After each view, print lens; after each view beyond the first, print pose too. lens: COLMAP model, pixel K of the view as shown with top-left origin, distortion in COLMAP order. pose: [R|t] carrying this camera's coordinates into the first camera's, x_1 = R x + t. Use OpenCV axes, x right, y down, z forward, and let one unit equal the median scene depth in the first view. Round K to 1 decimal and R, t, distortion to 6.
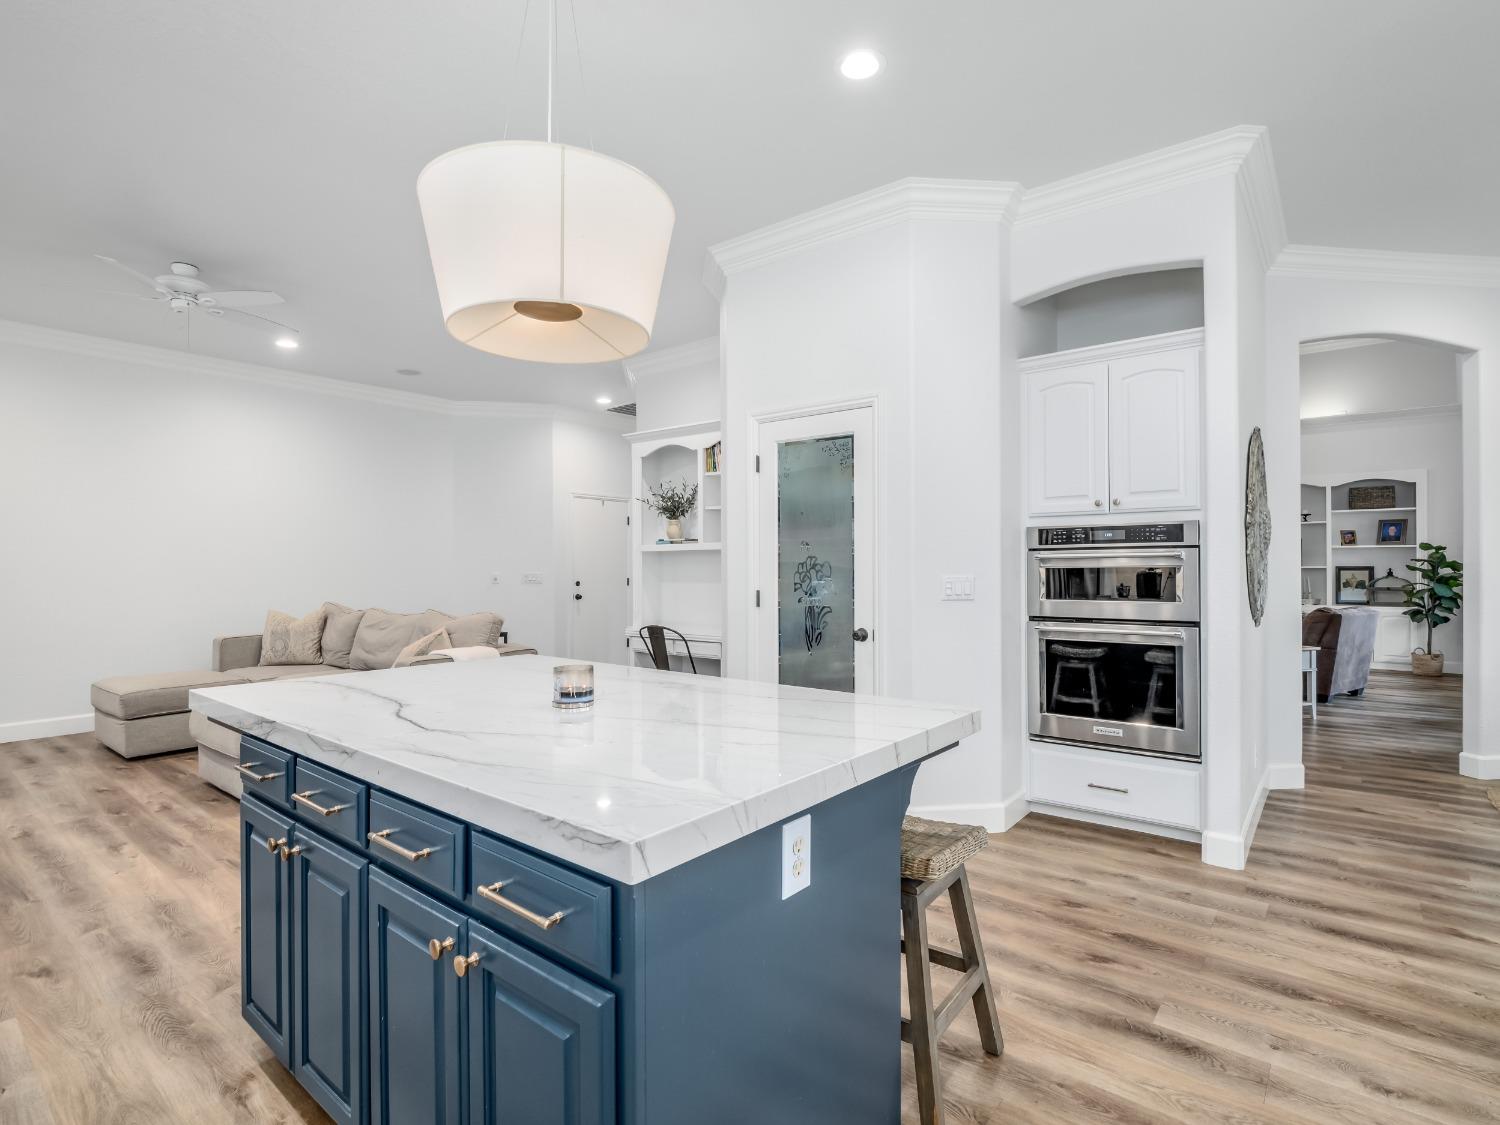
lens RADIAL K [[737.1, 0, 750.0], [0, 737.1, 562.5], [0, 0, 1]] dist [-0.013355, 0.000270]
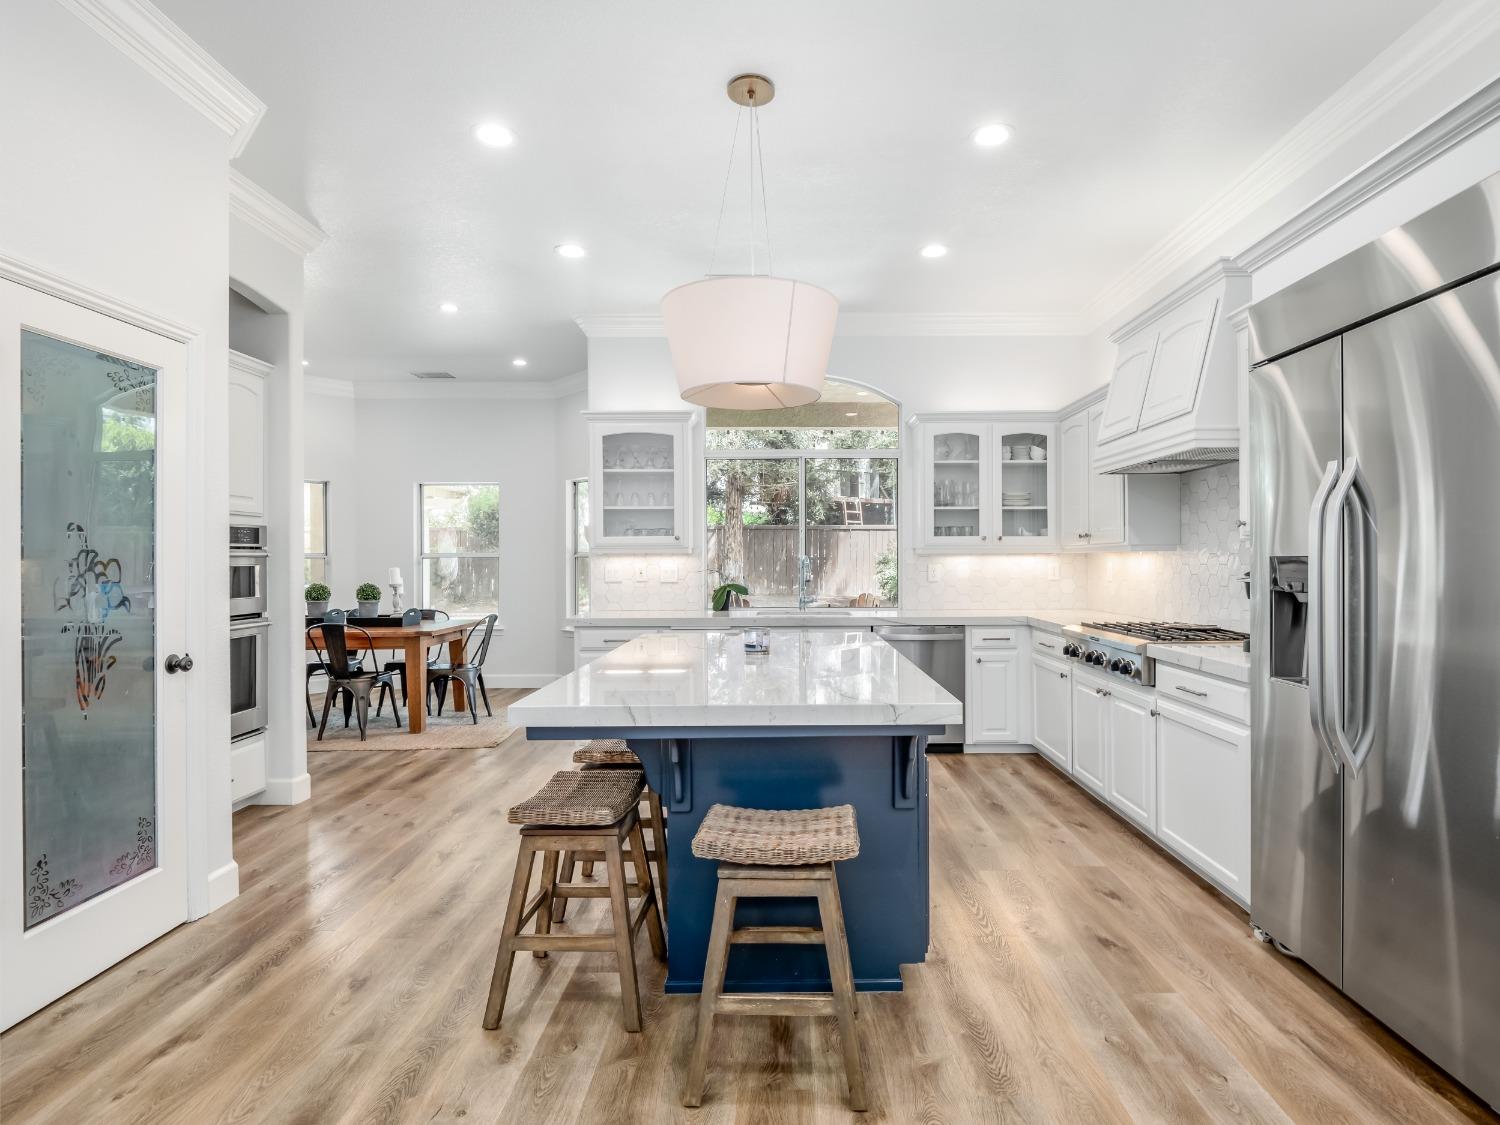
lens RADIAL K [[769.7, 0, 783.4], [0, 769.7, 563.7], [0, 0, 1]] dist [-0.008079, -0.001349]
pose [[-0.626885, 0.003826, 0.779102, -0.320768], [0.007116, 0.999974, 0.000814, 0.002840], [-0.779079, 0.006054, -0.626896, 0.414212]]
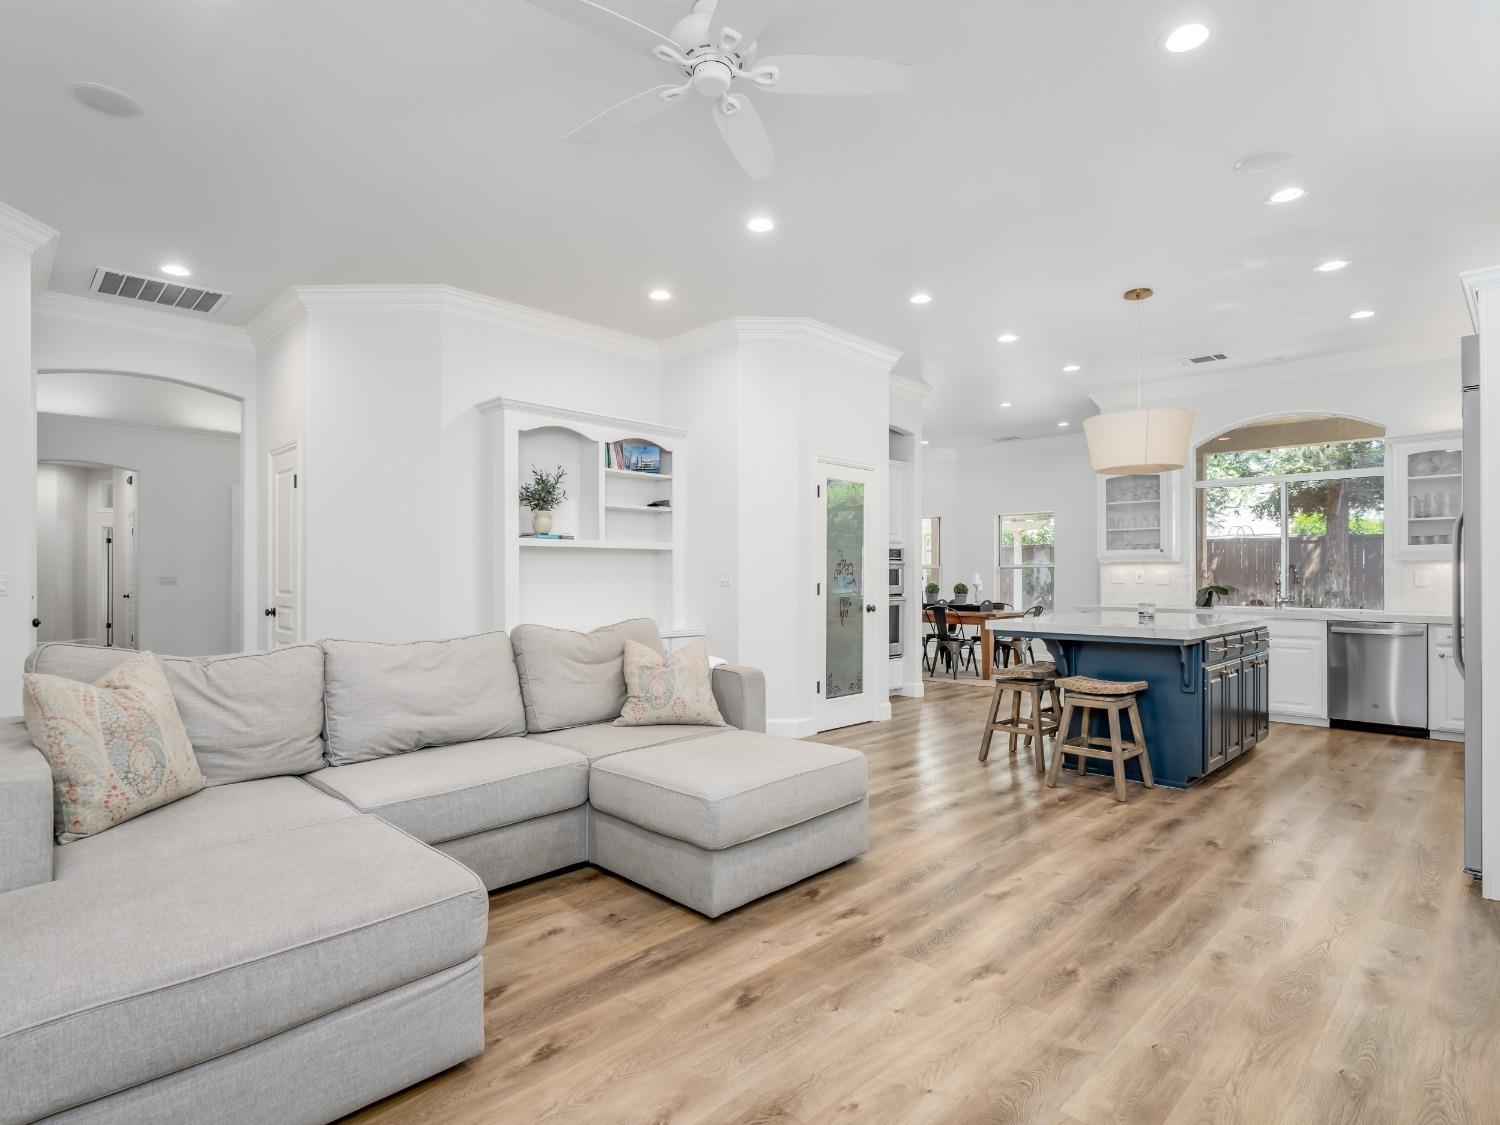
lens RADIAL K [[775.2, 0, 754.5], [0, 775.2, 568.2], [0, 0, 1]] dist [-0.004686, -0.000880]
pose [[0.110317, 0.016108, 0.993766, -0.658142], [-0.003053, 0.999869, -0.015868, 0.015472], [-0.993892, -0.001283, 0.110352, 0.439248]]
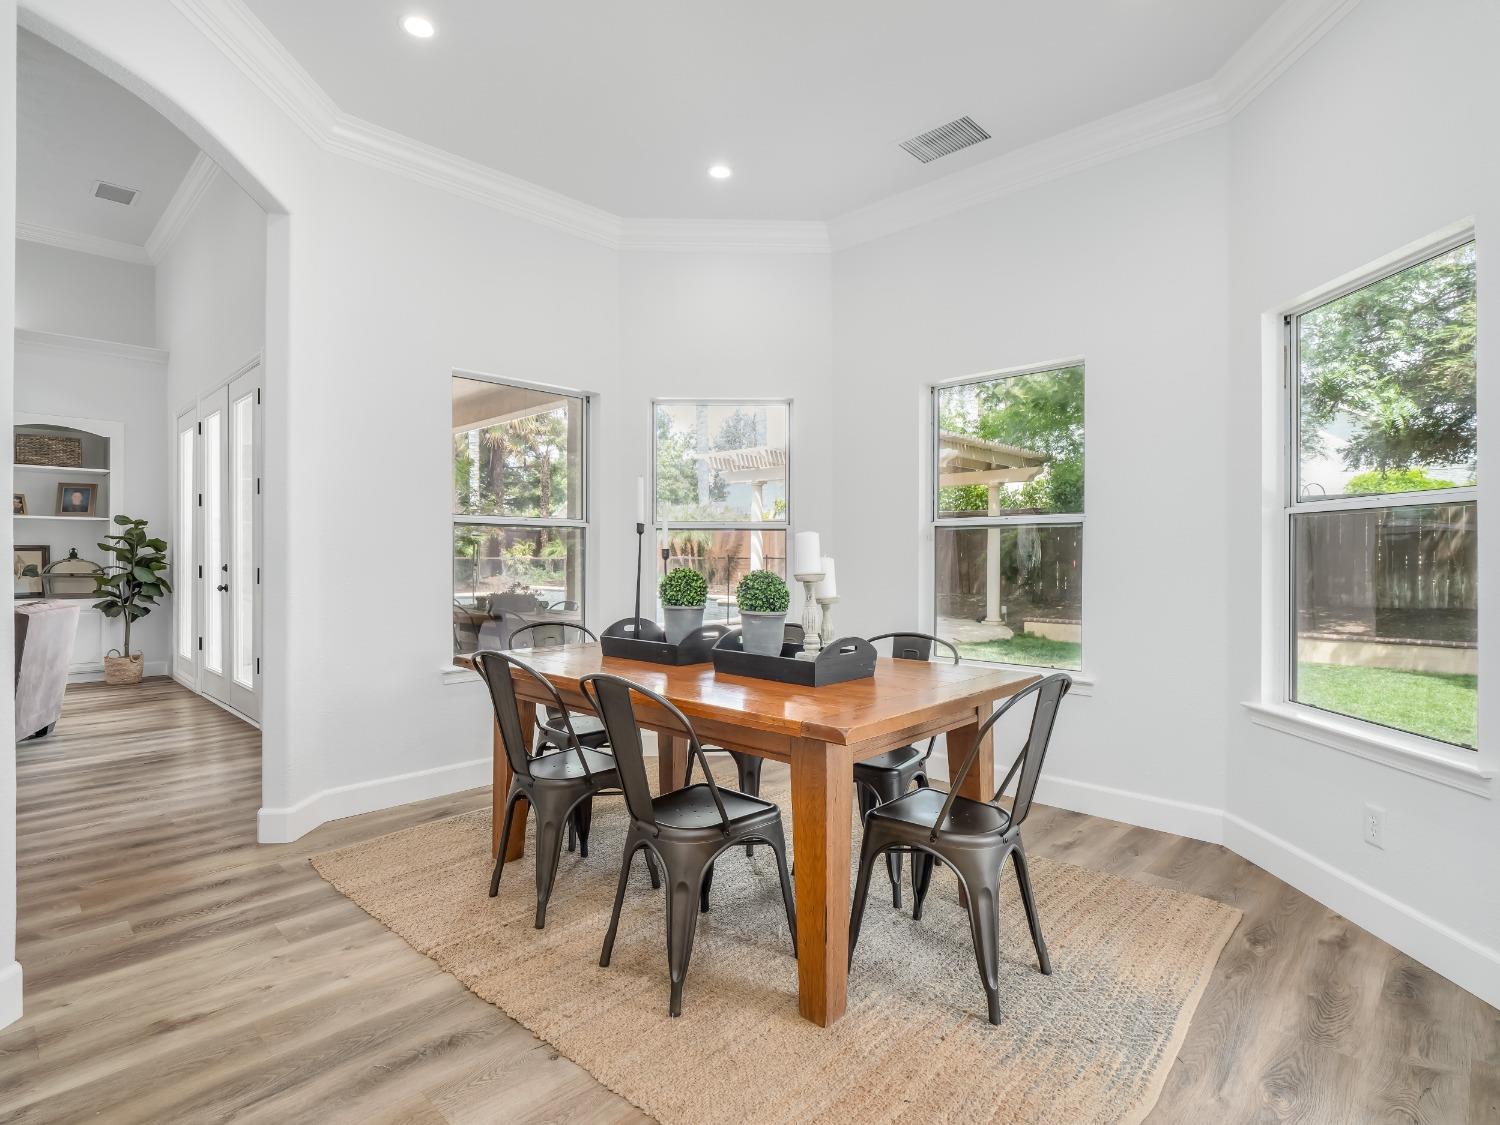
lens RADIAL K [[773.5, 0, 756.7], [0, 773.5, 555.6], [0, 0, 1]] dist [-0.004691, -0.000094]
pose [[0.087347, 0.002724, 0.996174, 0.159887], [-0.007152, 0.999972, -0.002108, 0.013824], [-0.996152, -0.006940, 0.087364, 0.248862]]
